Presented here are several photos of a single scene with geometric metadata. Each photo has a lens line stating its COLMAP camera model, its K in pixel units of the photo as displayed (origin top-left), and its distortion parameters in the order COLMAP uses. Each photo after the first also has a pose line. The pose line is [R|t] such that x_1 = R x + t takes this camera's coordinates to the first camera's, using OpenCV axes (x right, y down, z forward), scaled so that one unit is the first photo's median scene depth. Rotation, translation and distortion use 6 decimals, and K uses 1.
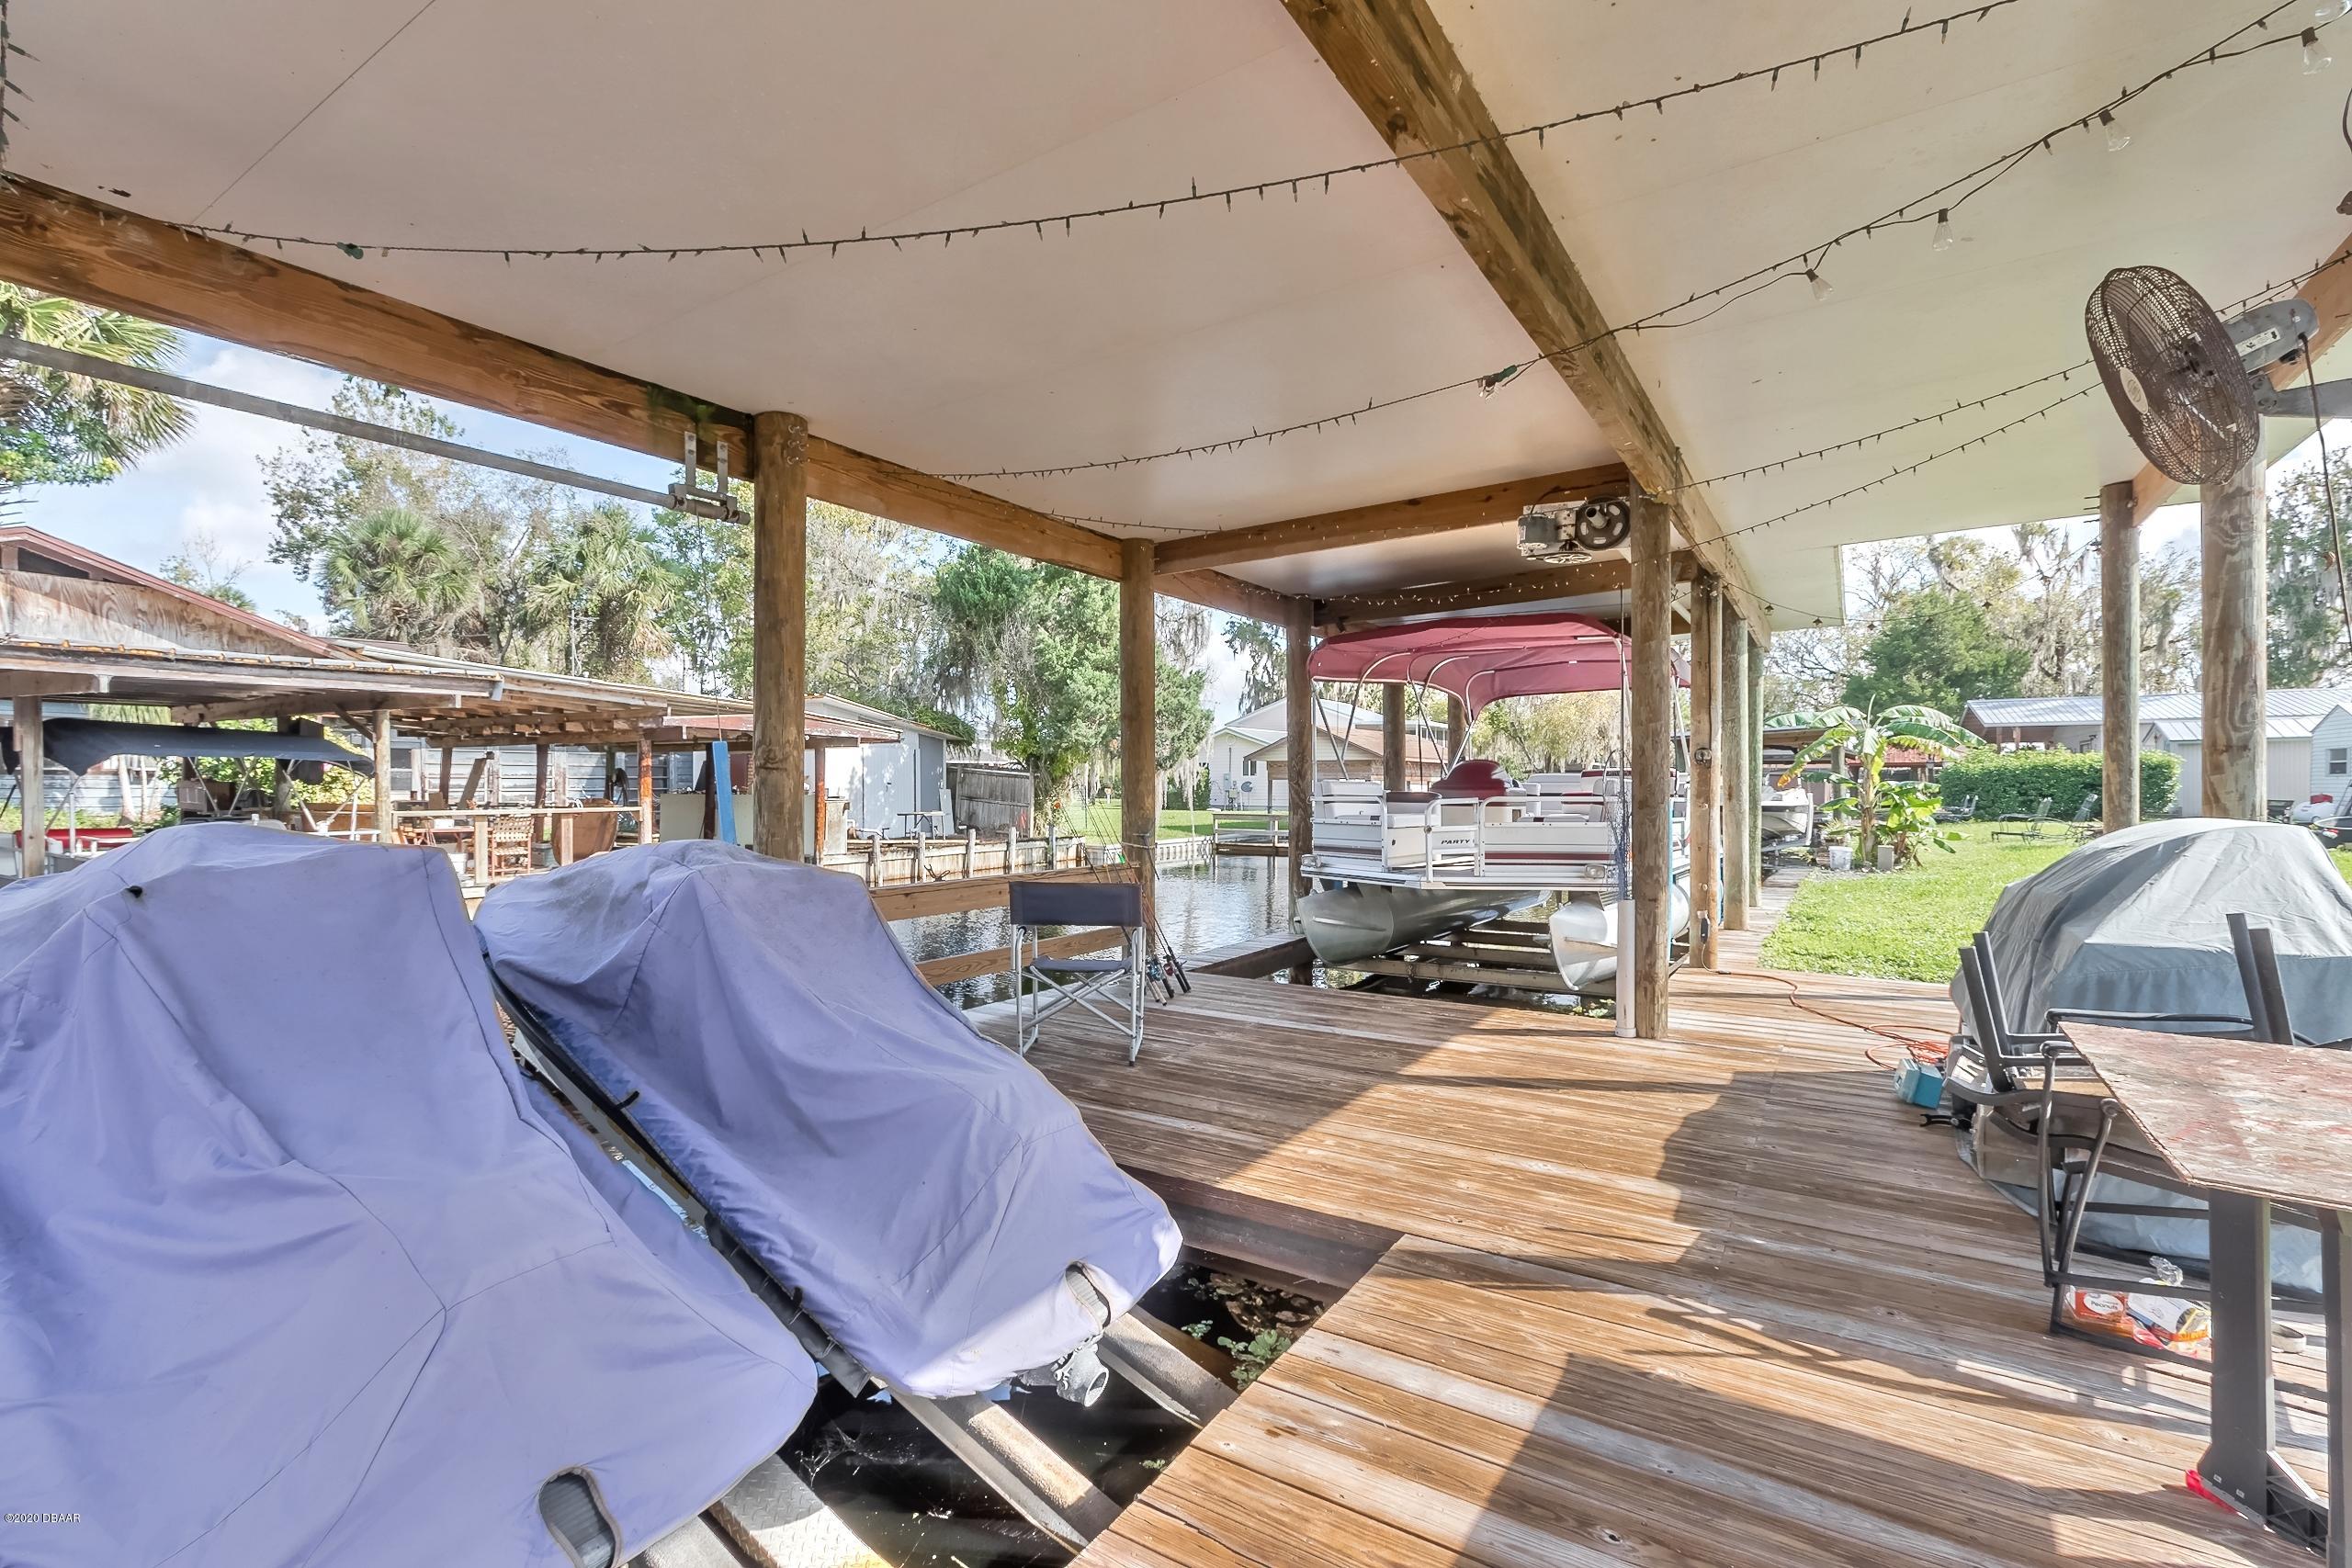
lens RADIAL K [[1071.9, 0, 1161.8], [0, 1071.9, 790.5], [0, 0, 1]] dist [0.003686, -0.000447]
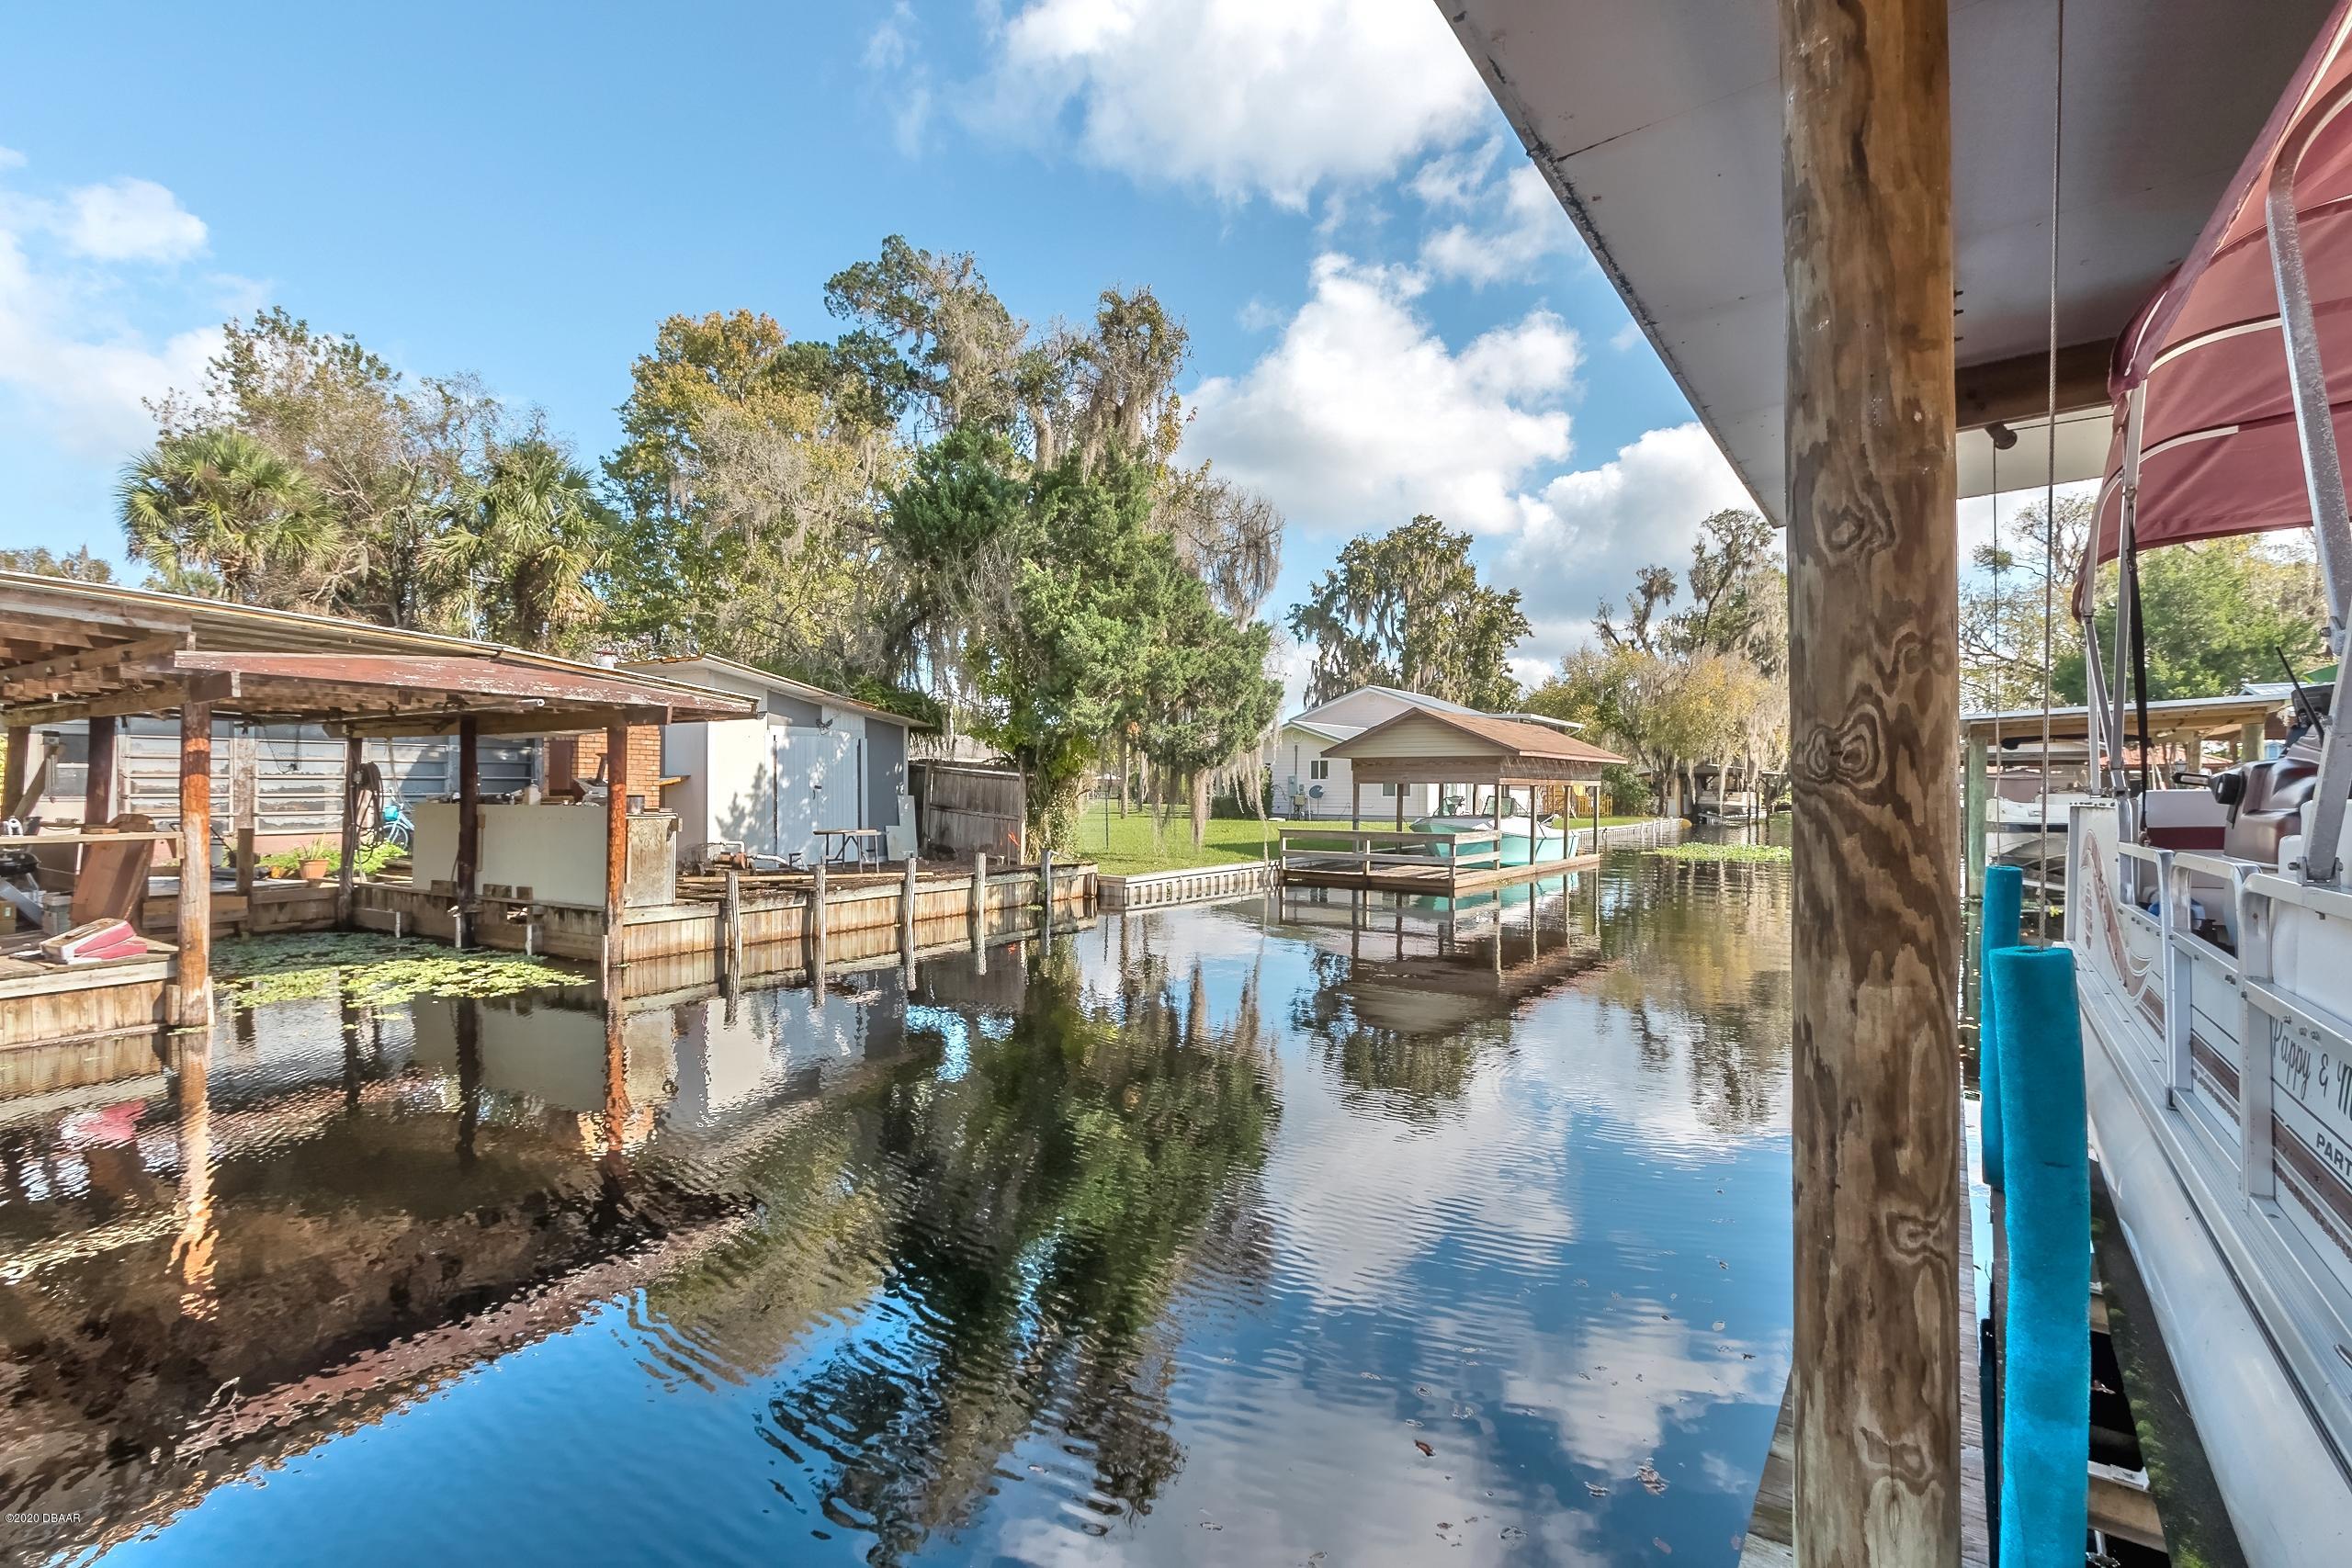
lens RADIAL K [[1071.9, 0, 1161.8], [0, 1071.9, 790.5], [0, 0, 1]] dist [0.003686, -0.000447]
pose [[0.998499, 0.002237, -0.054724, 0.008421], [-0.002454, 0.999989, -0.003888, -0.002238], [0.054714, 0.004016, 0.998494, 0.301955]]
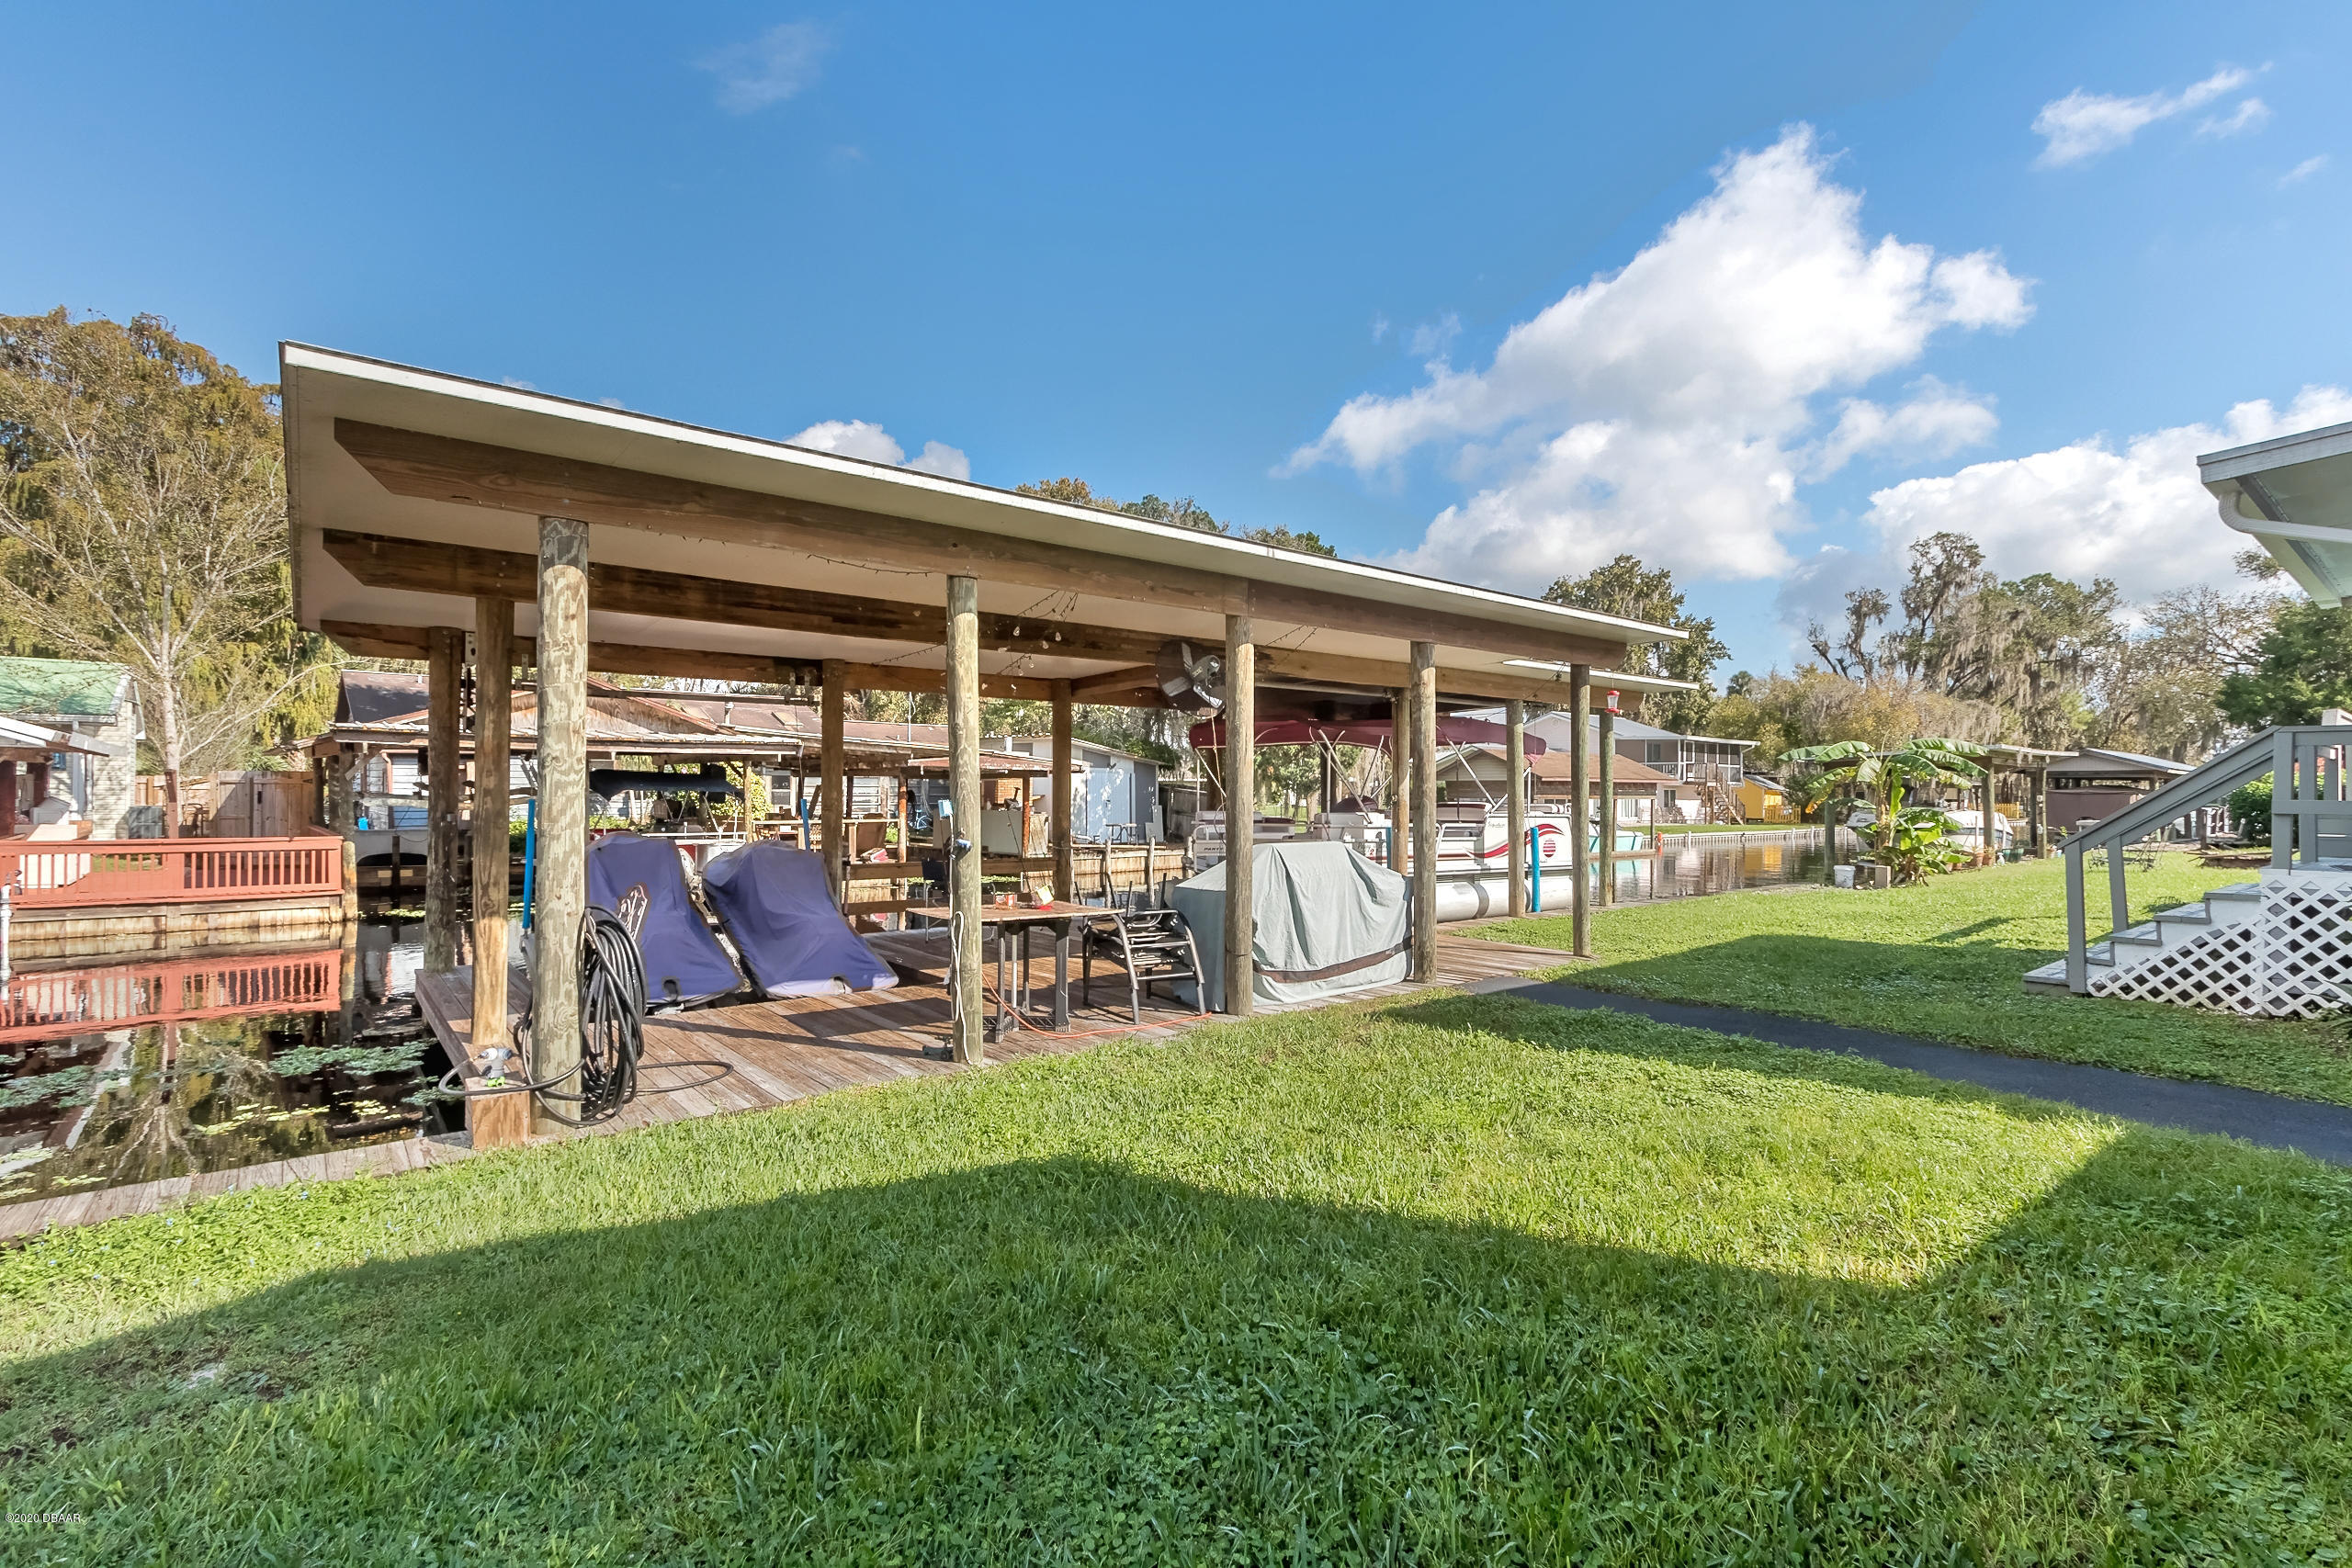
lens RADIAL K [[1071.9, 0, 1161.8], [0, 1071.9, 790.5], [0, 0, 1]] dist [0.003686, -0.000447]
pose [[0.948946, 0.002636, -0.315427, 0.203704], [-0.005343, 0.999956, -0.007717, -0.009164], [0.315393, 0.009008, 0.948918, -0.189063]]
